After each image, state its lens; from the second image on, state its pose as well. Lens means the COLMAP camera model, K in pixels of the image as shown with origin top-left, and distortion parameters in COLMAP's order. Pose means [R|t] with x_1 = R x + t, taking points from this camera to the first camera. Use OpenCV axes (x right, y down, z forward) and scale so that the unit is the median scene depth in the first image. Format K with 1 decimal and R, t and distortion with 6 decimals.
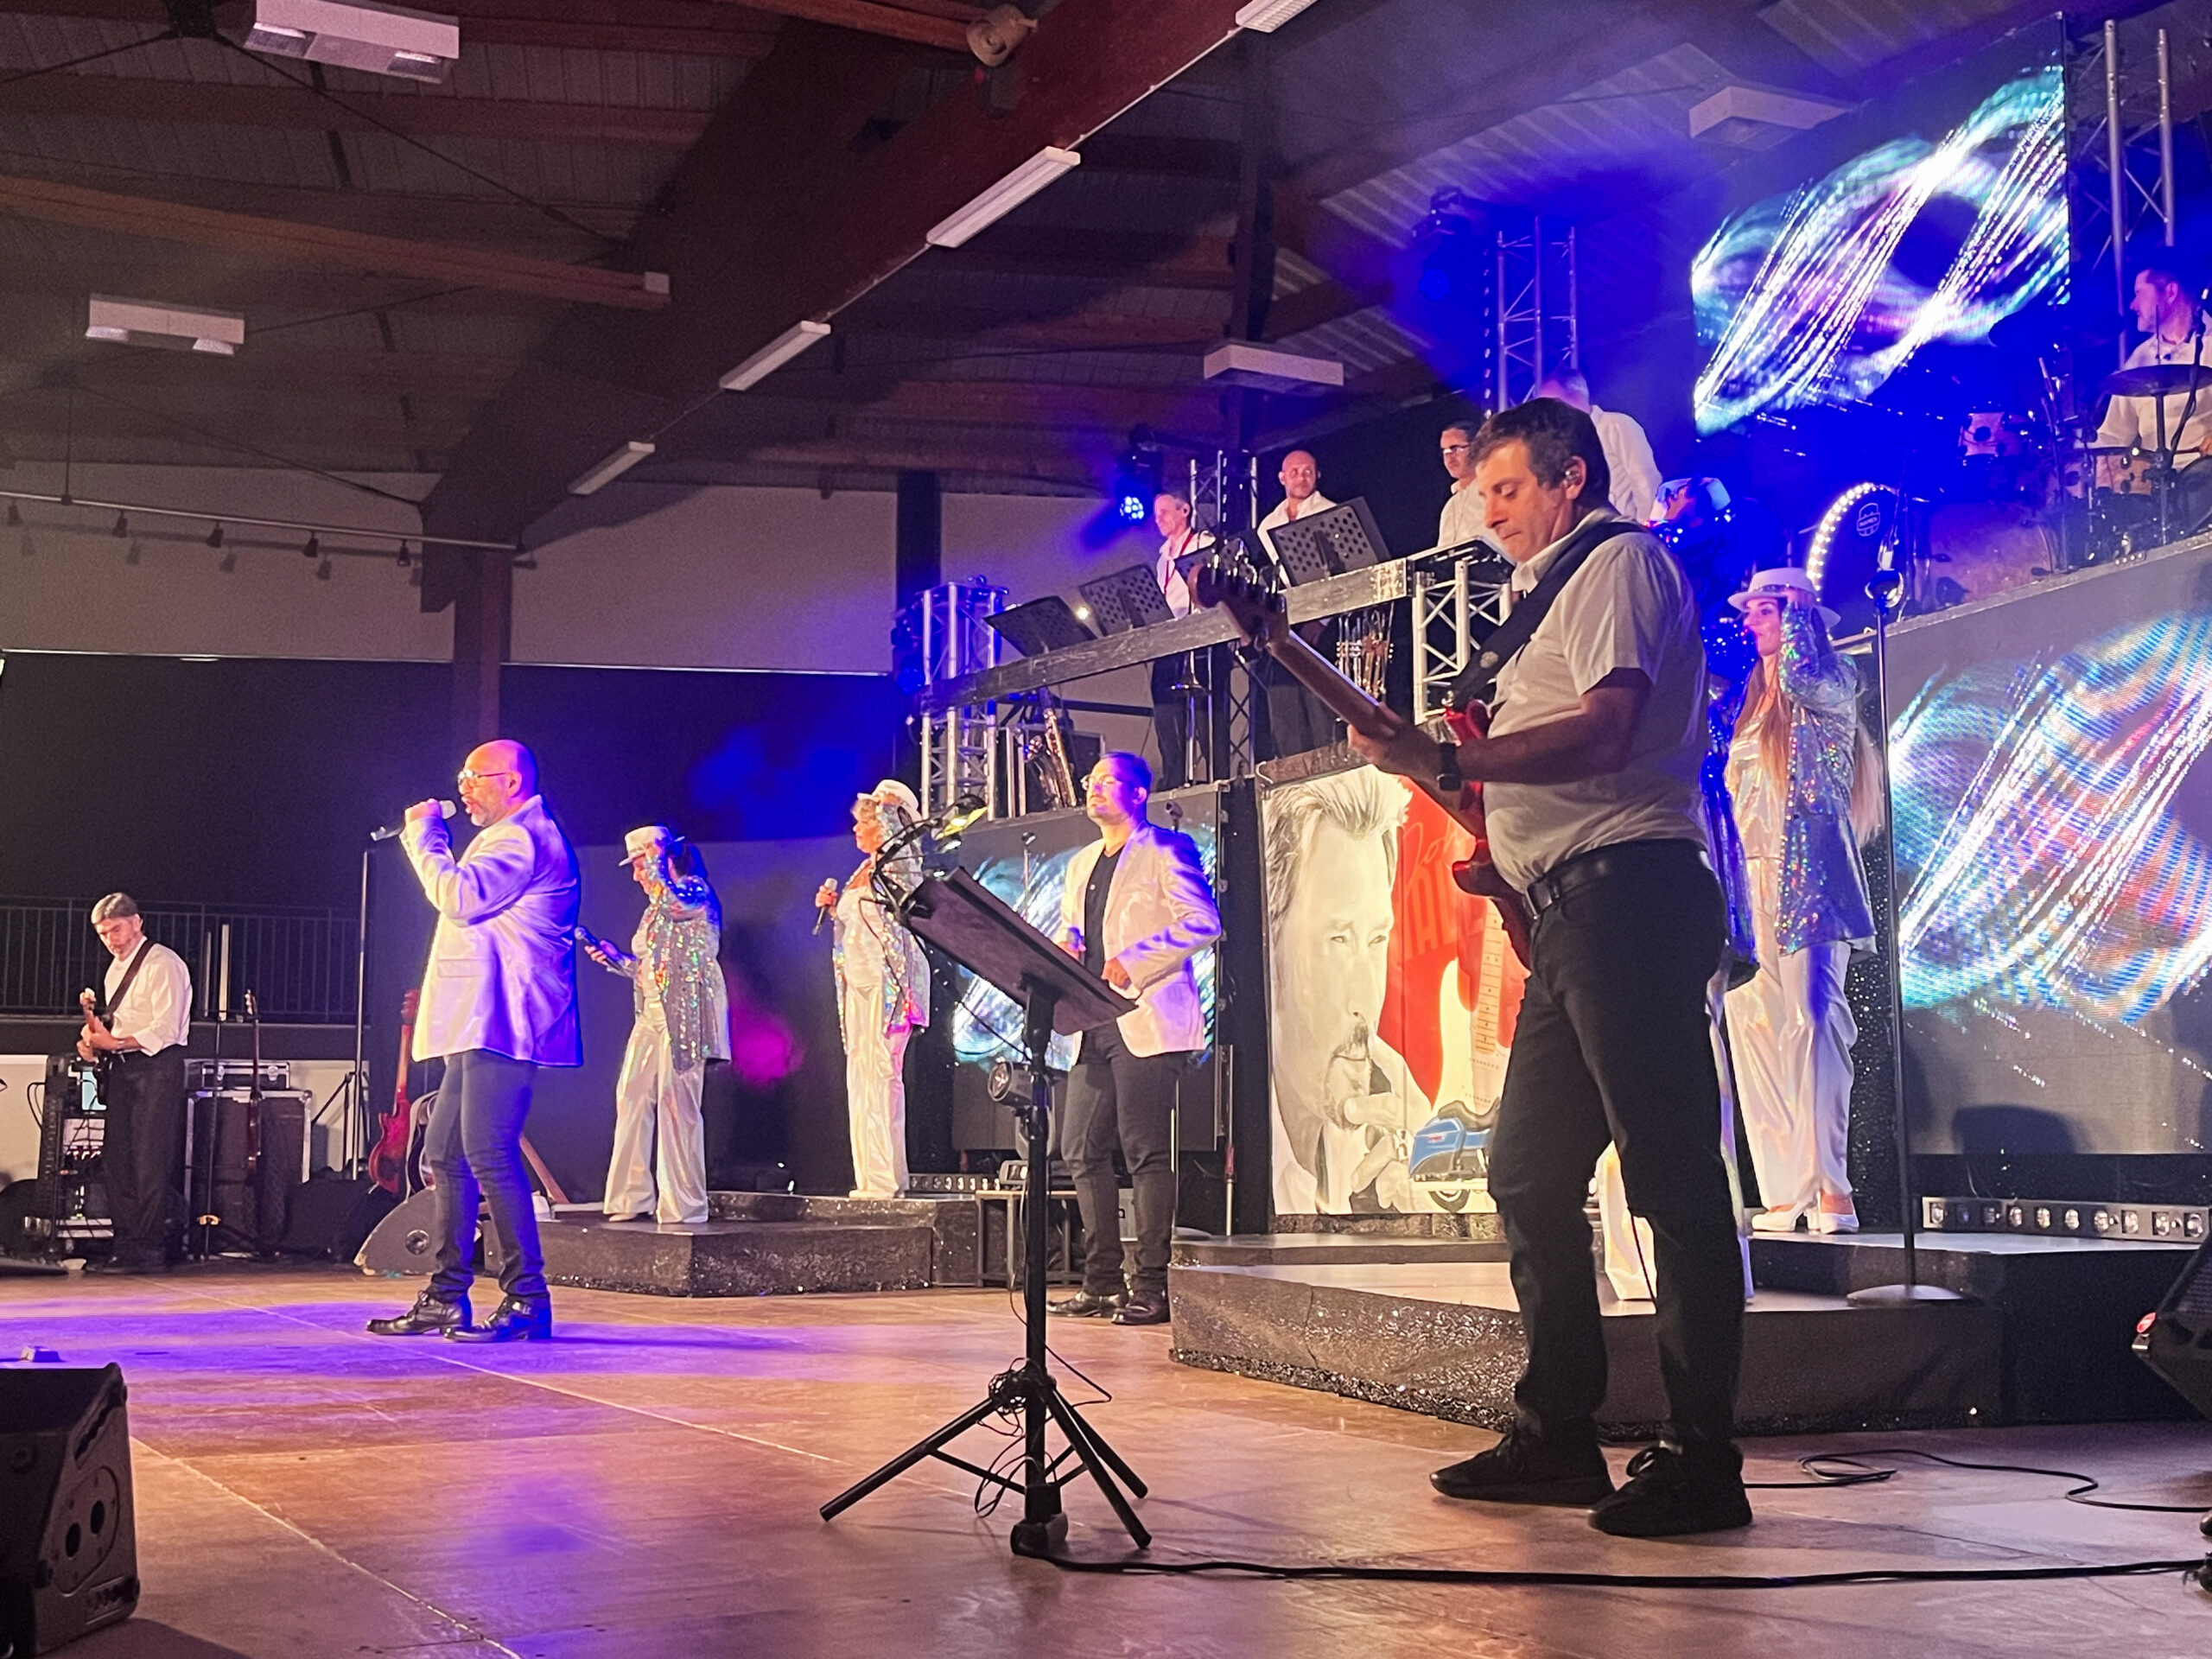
lens RADIAL K [[2558.4, 0, 1102.6], [0, 2558.4, 842.7], [0, 0, 1]] dist [0.021488, 0.000000]
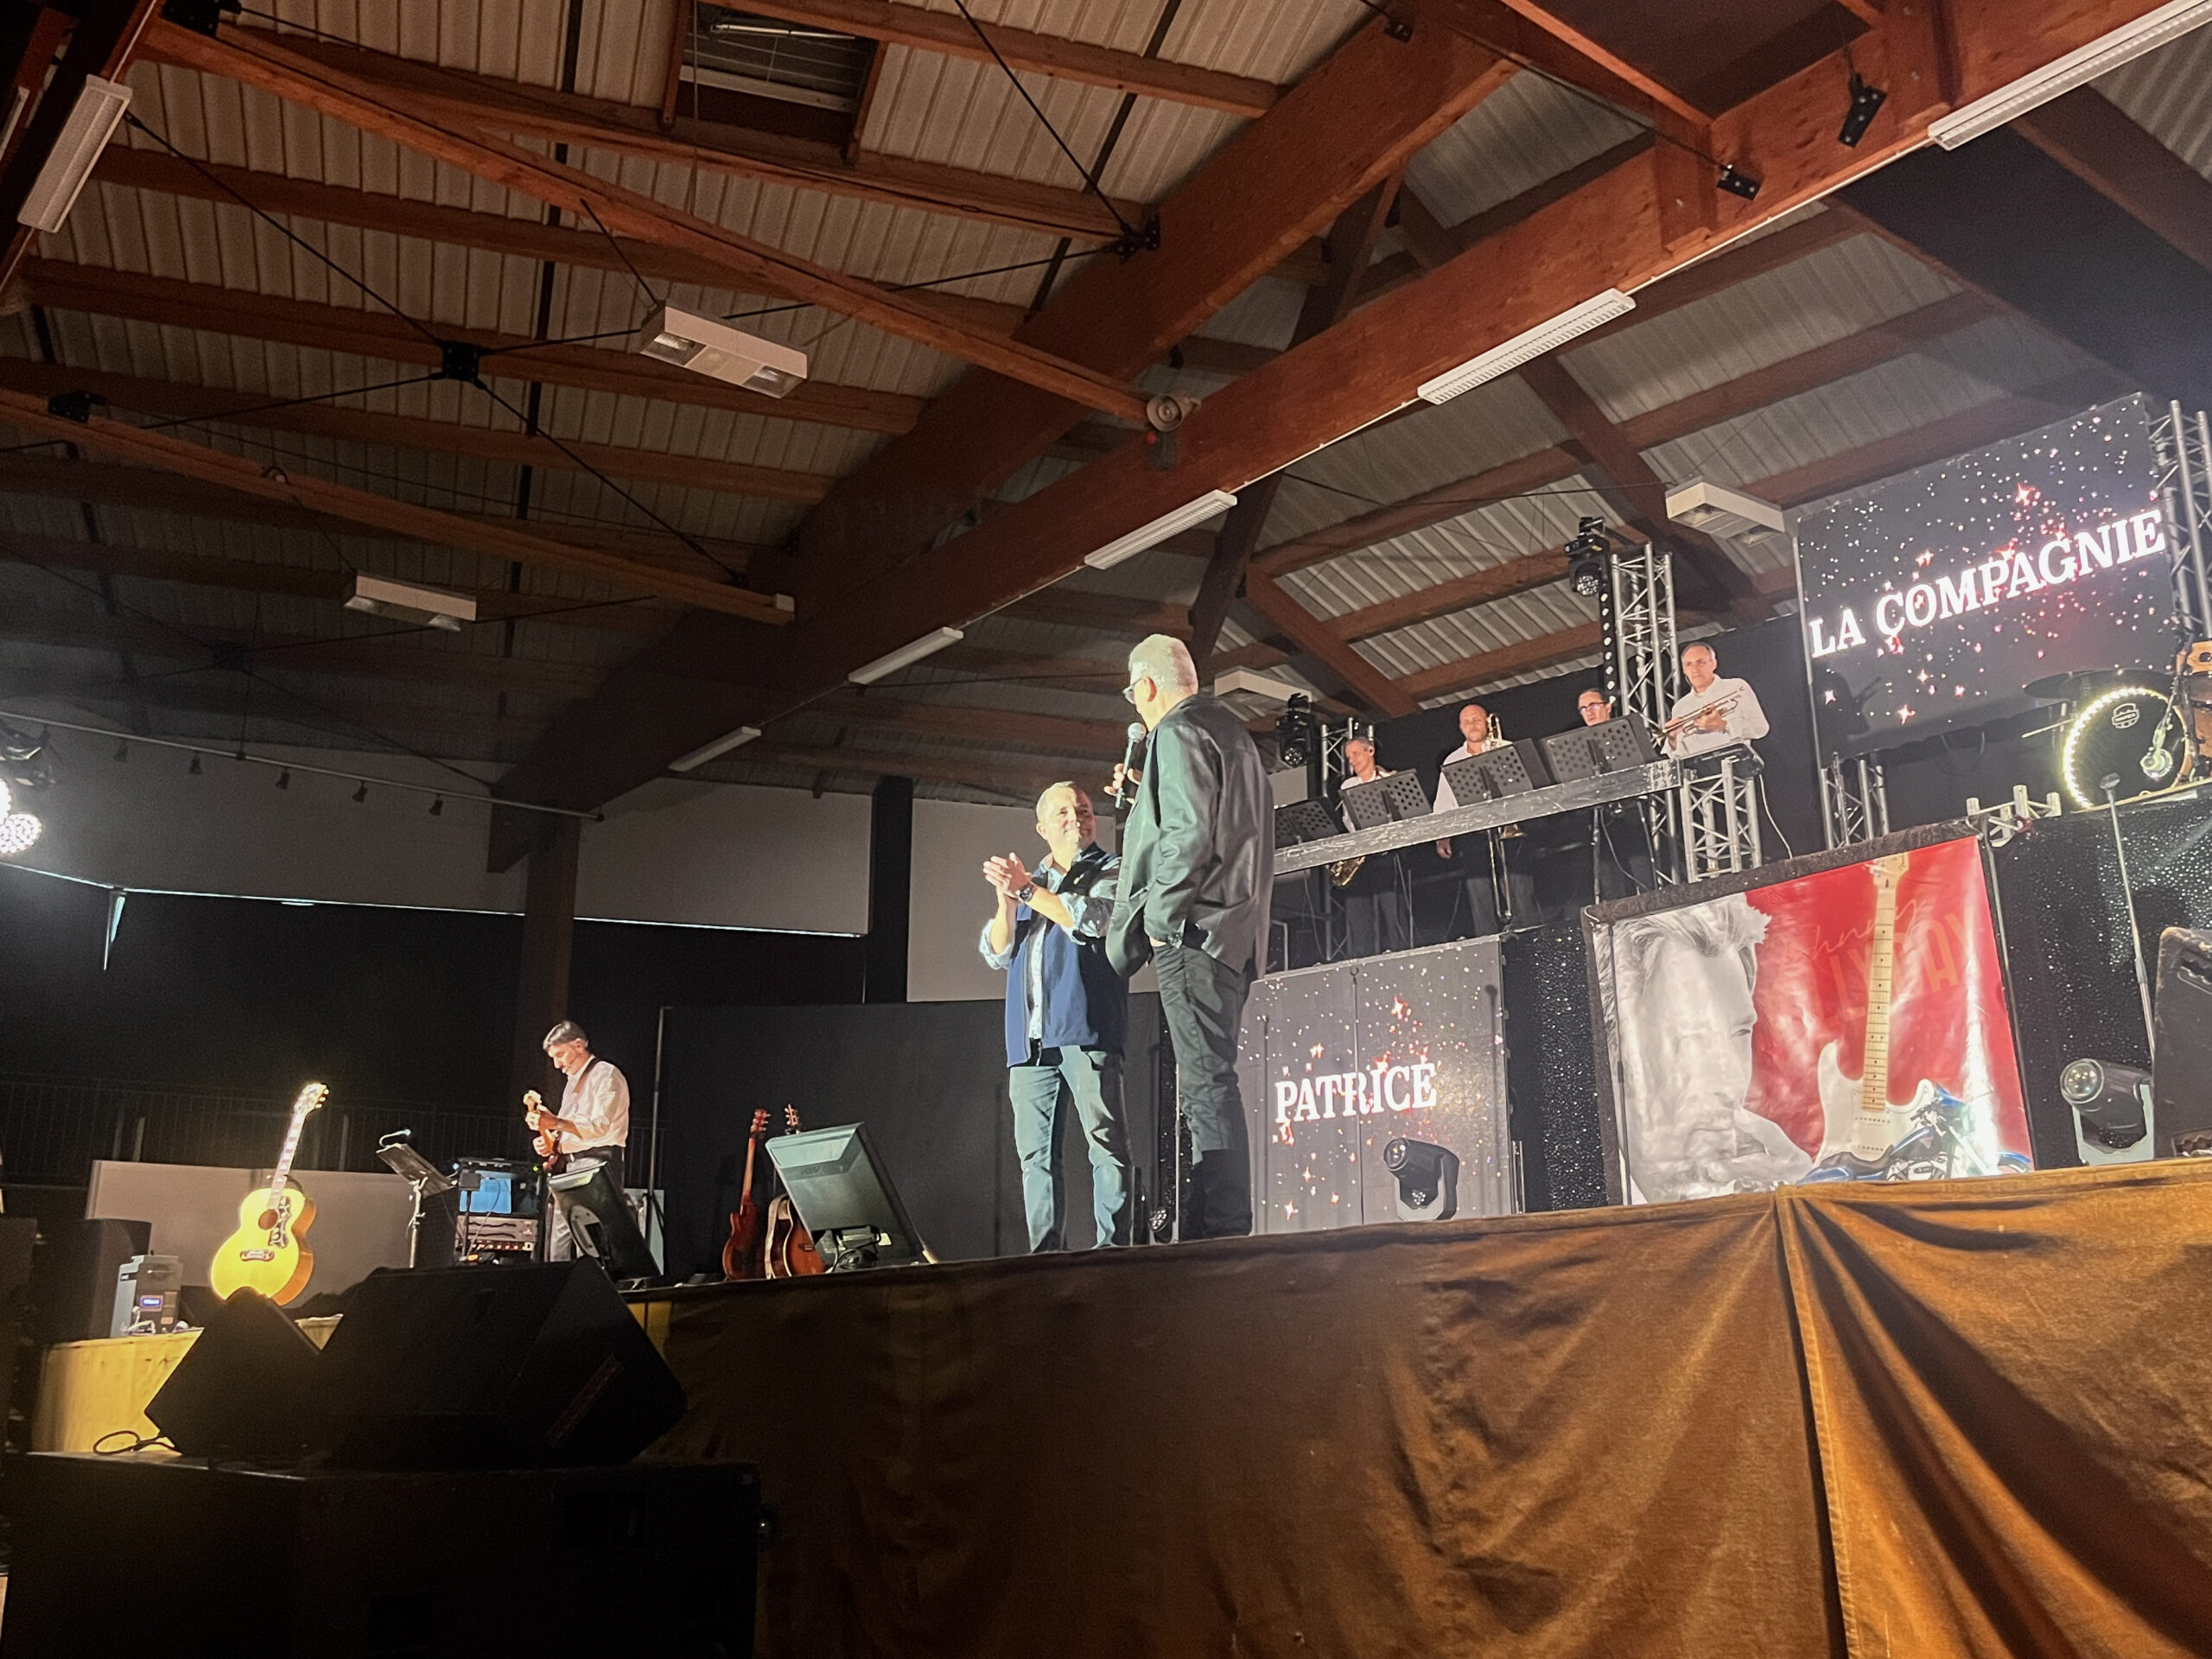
lens RADIAL K [[1932.8, 0, 1113.6], [0, 1932.8, 843.1], [0, 0, 1]] dist [0.050412, -0.031823]
pose [[0.984196, 0.043037, 0.171772, -0.190554], [-0.016493, 0.988080, -0.153058, 0.050552], [-0.176311, 0.147806, 0.973174, 0.050481]]
